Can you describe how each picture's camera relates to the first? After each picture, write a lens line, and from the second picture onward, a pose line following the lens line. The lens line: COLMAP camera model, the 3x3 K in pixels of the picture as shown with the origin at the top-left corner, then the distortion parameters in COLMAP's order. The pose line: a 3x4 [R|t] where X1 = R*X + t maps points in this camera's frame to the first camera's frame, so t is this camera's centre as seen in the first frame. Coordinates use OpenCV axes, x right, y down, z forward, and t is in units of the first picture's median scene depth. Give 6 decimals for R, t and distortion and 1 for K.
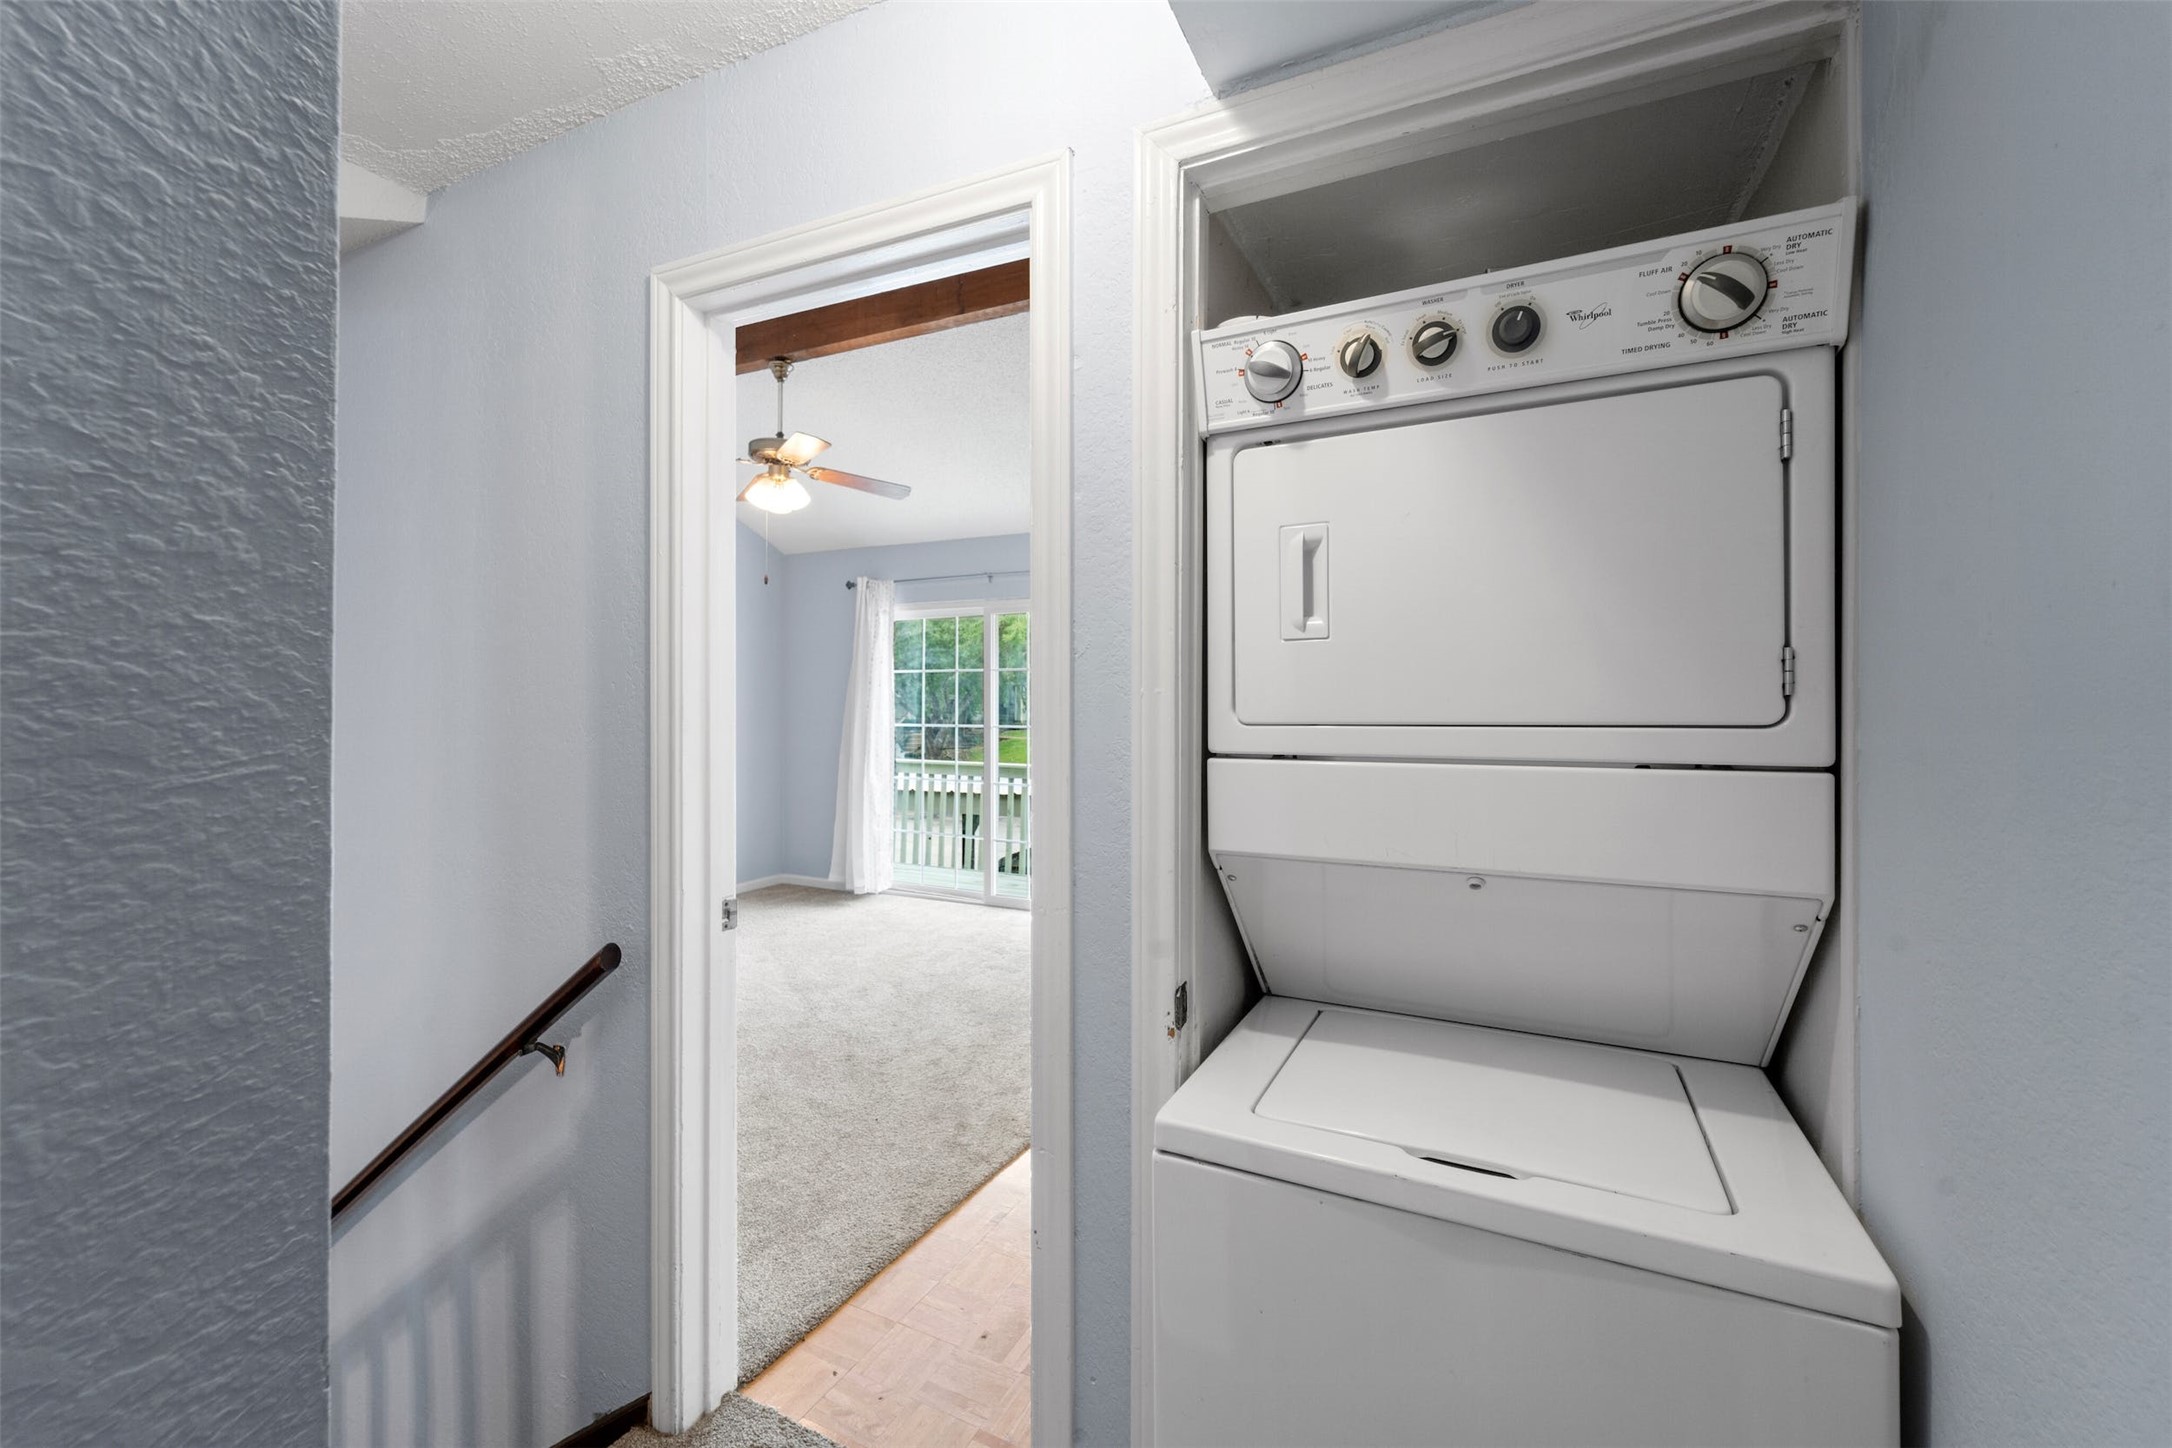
lens RADIAL K [[918.1, 0, 1091.7], [0, 918.1, 705.4], [0, 0, 1]] dist [0.000052, 0.000005]
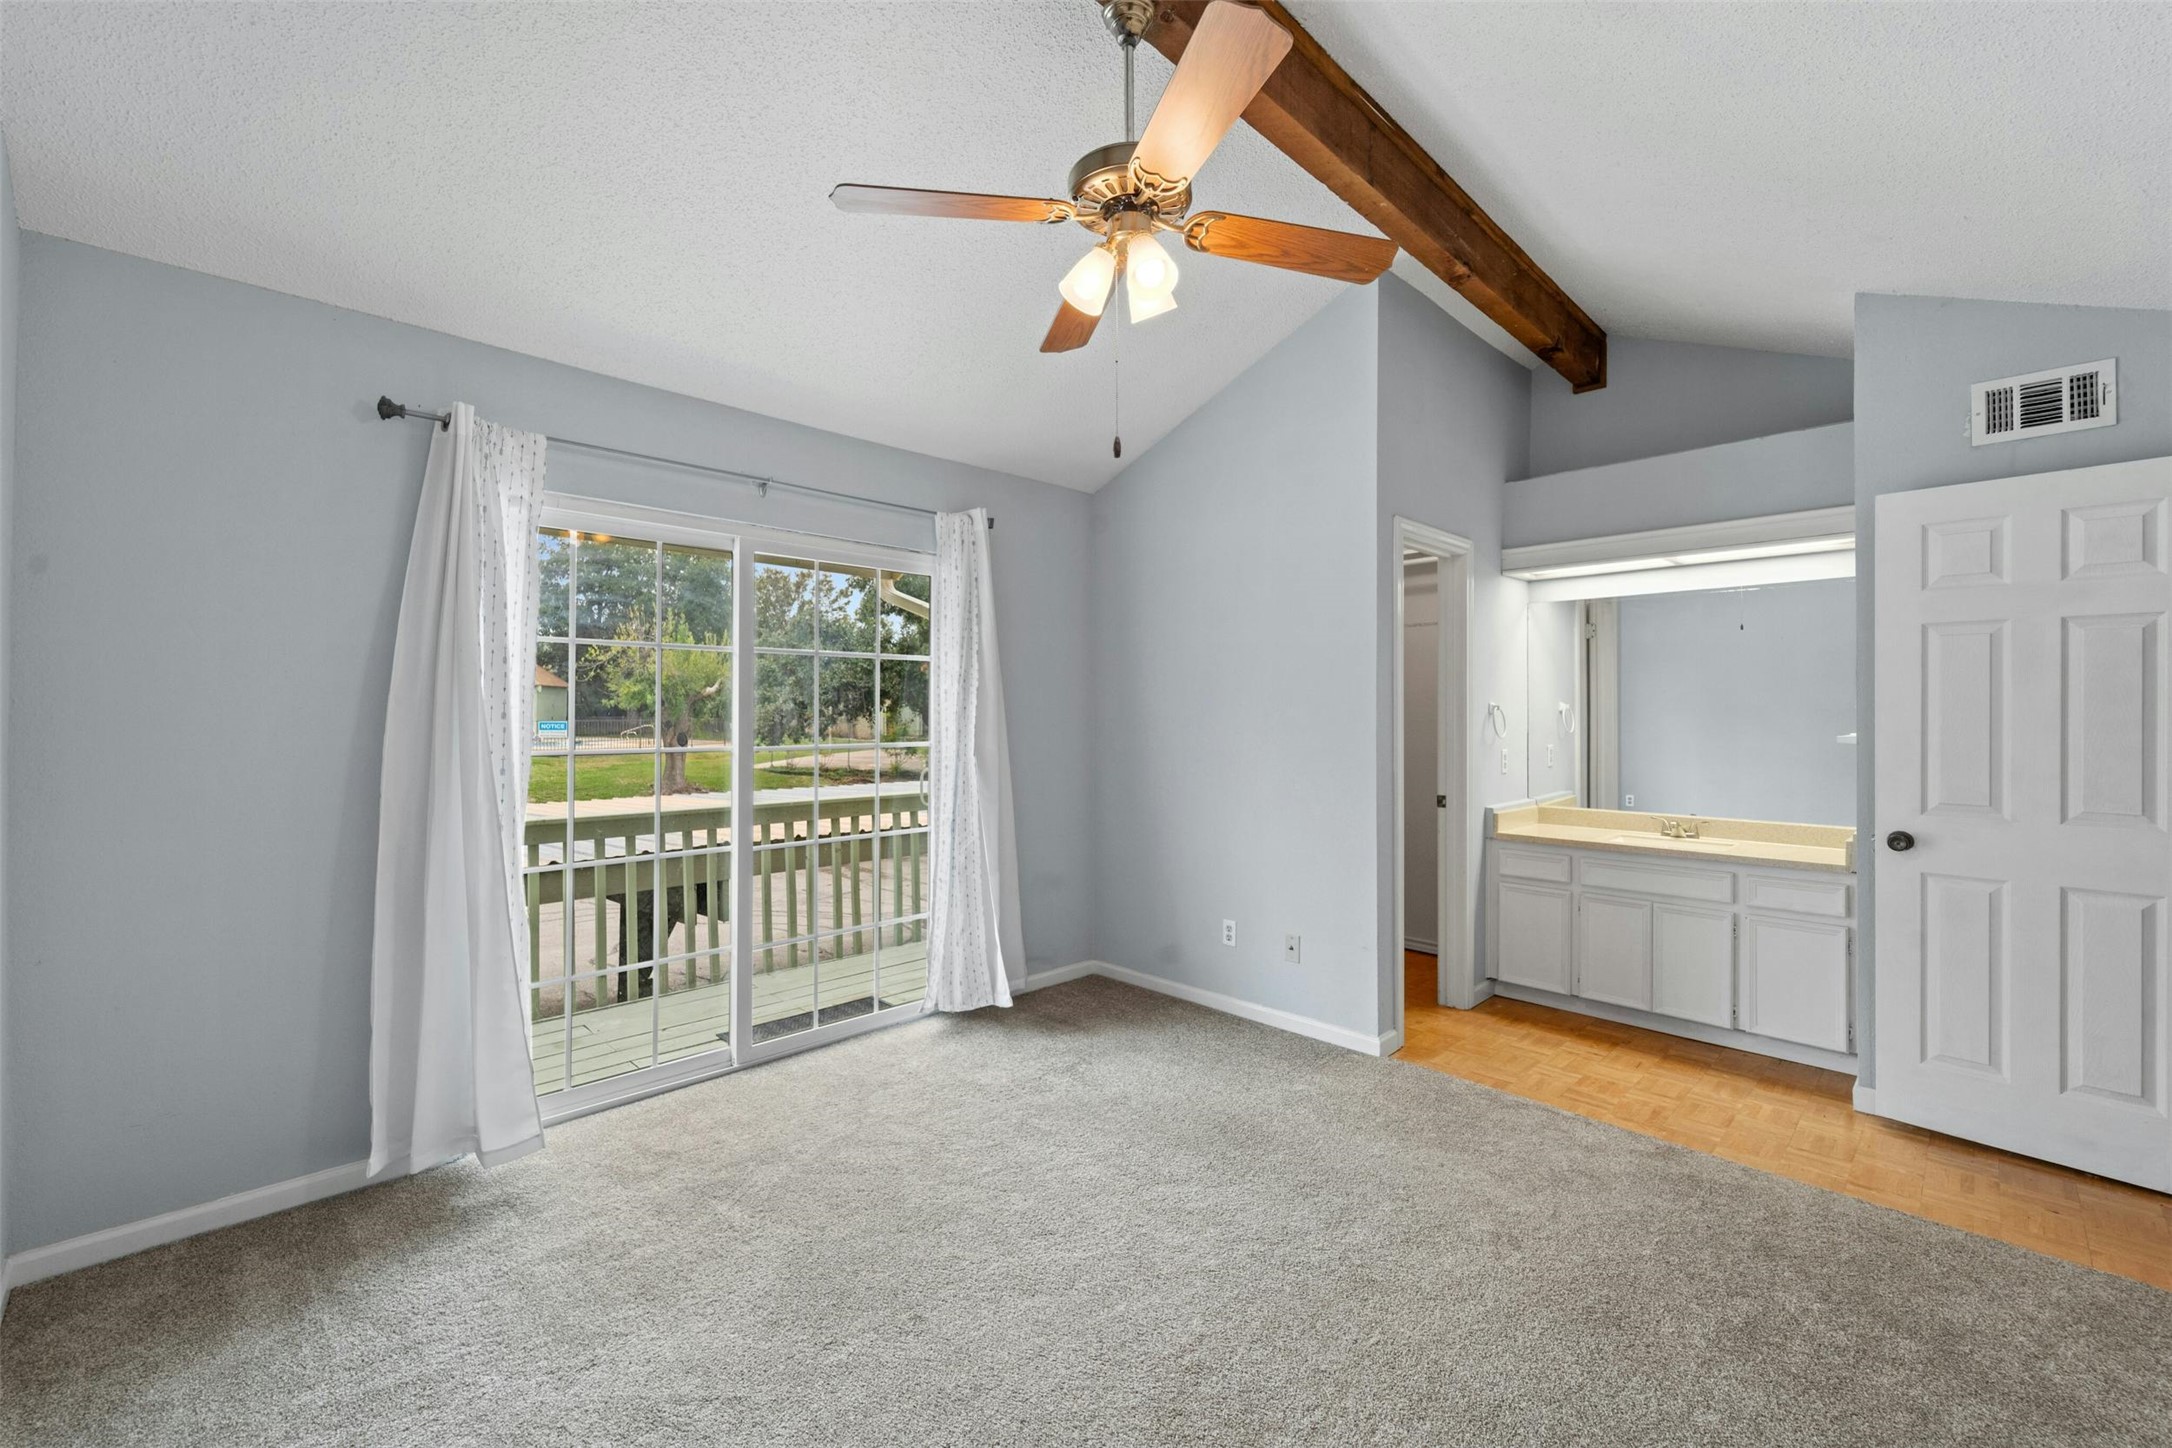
lens RADIAL K [[884.5, 0, 1074.1], [0, 884.5, 708.5], [0, 0, 1]] dist [0.006218, -0.001444]
pose [[0.332059, 0.001650, 0.943257, -0.547488], [0.000270, 0.999998, -0.001845, -0.000120], [-0.943259, 0.000868, 0.332058, 0.613338]]
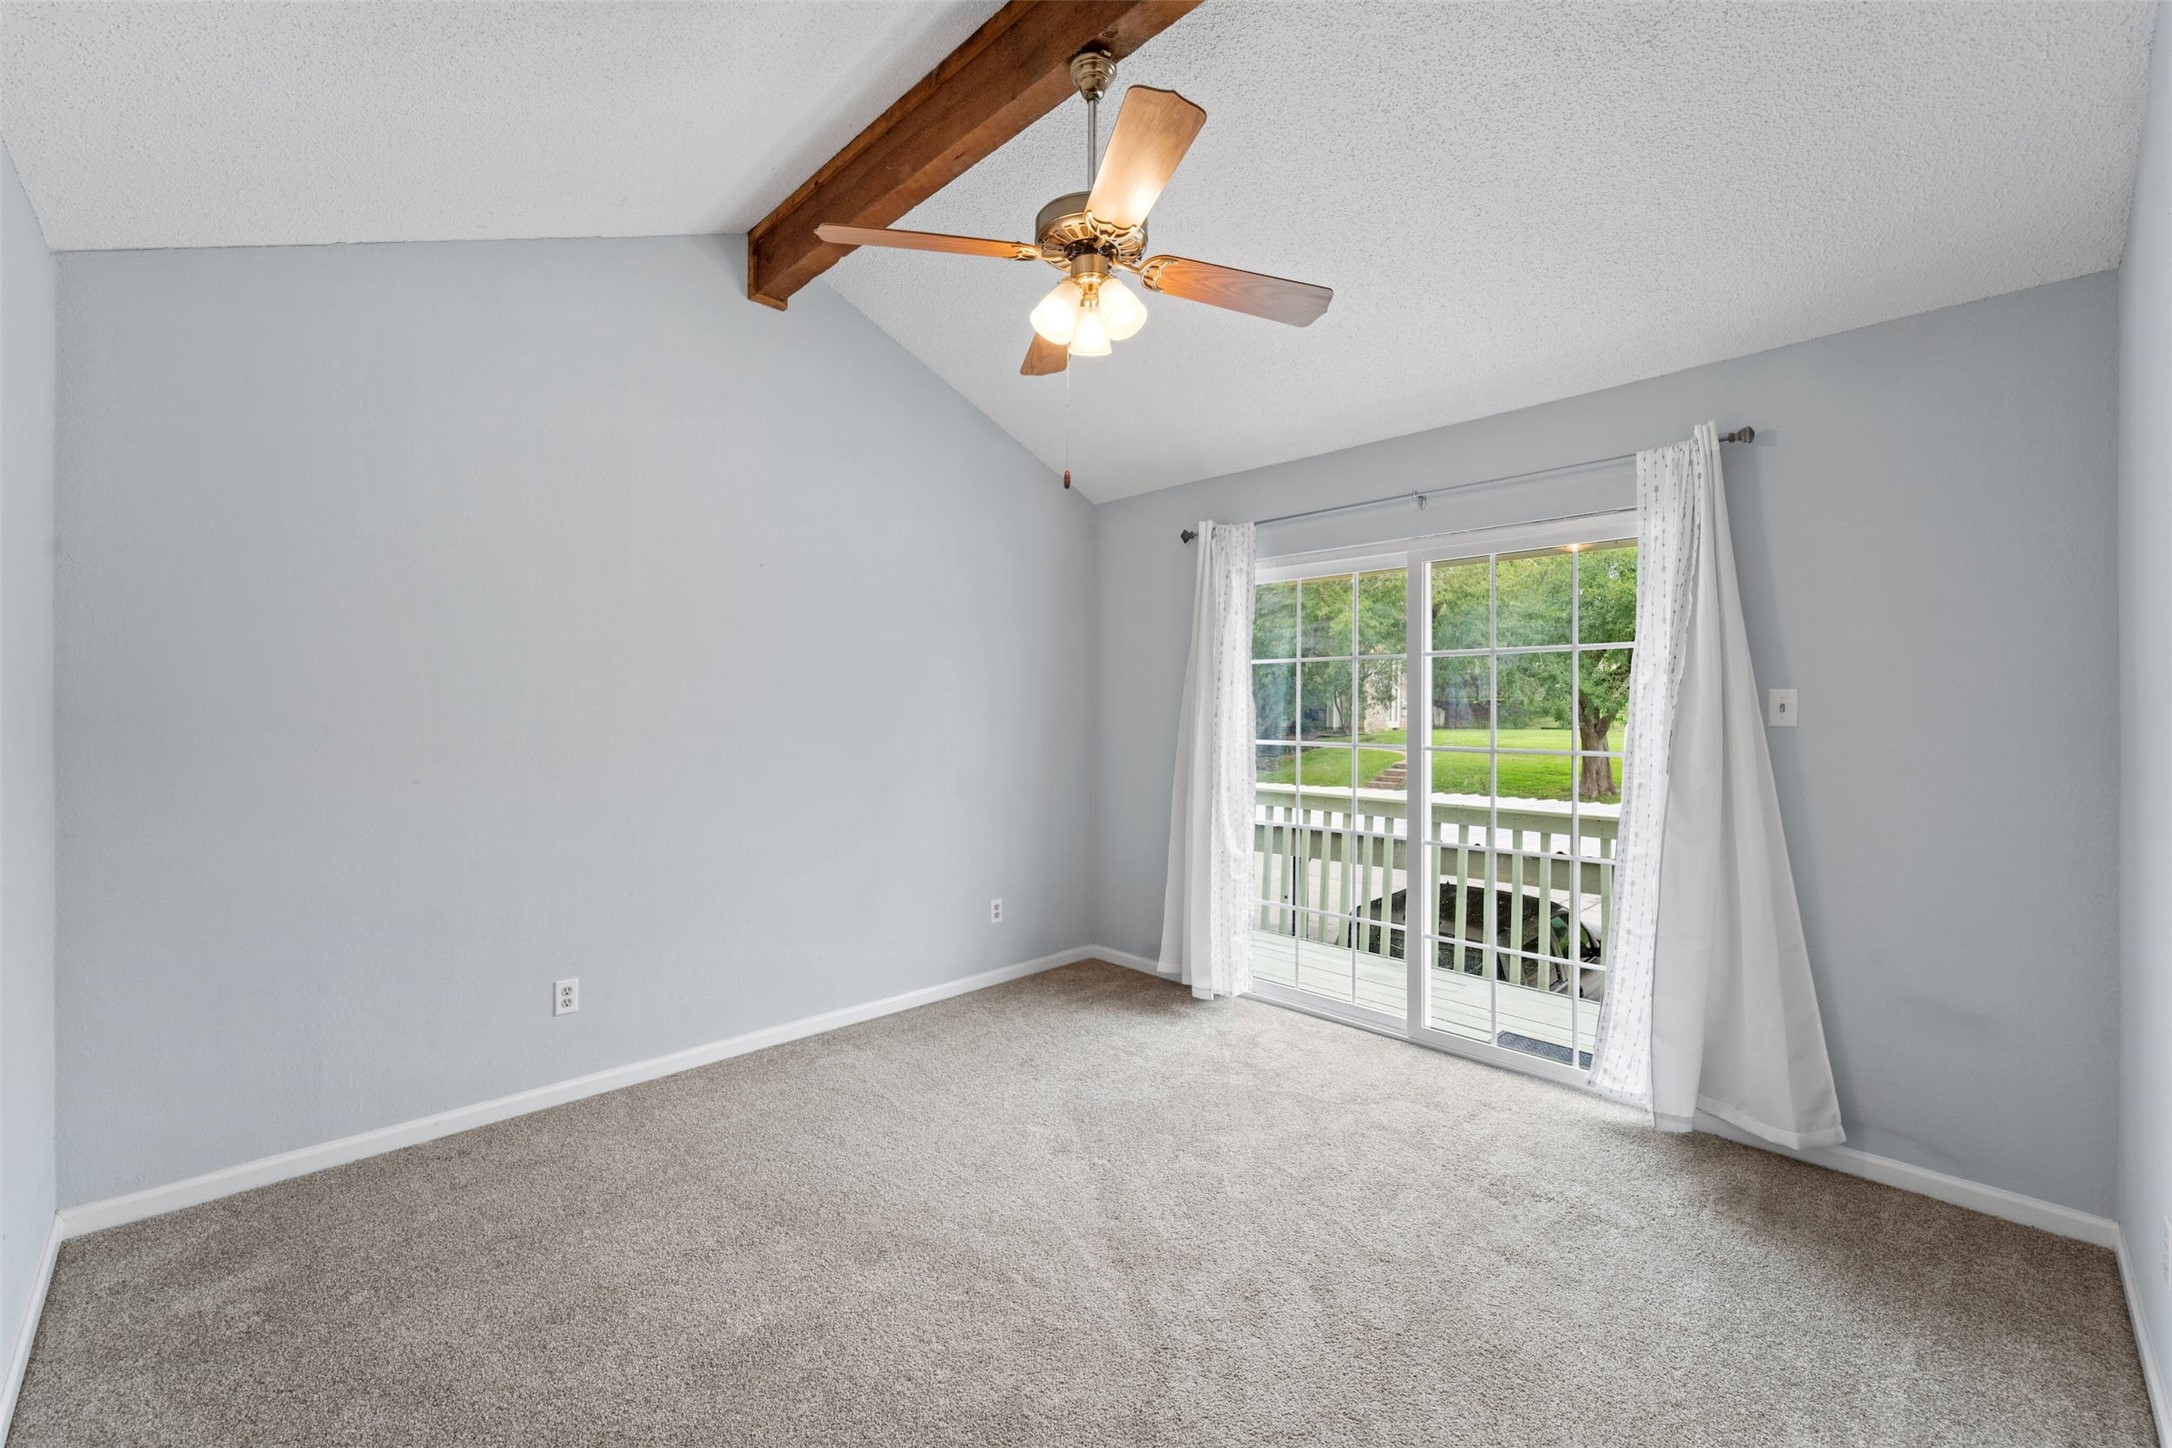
lens RADIAL K [[884.5, 0, 1086.6], [0, 884.5, 719.9], [0, 0, 1]] dist [0.006218, -0.001444]
pose [[0.946275, 0.002110, -0.323356, -0.125623], [0.001452, 0.999941, 0.010773, -0.001884], [0.323360, -0.010663, 0.946216, 0.365685]]
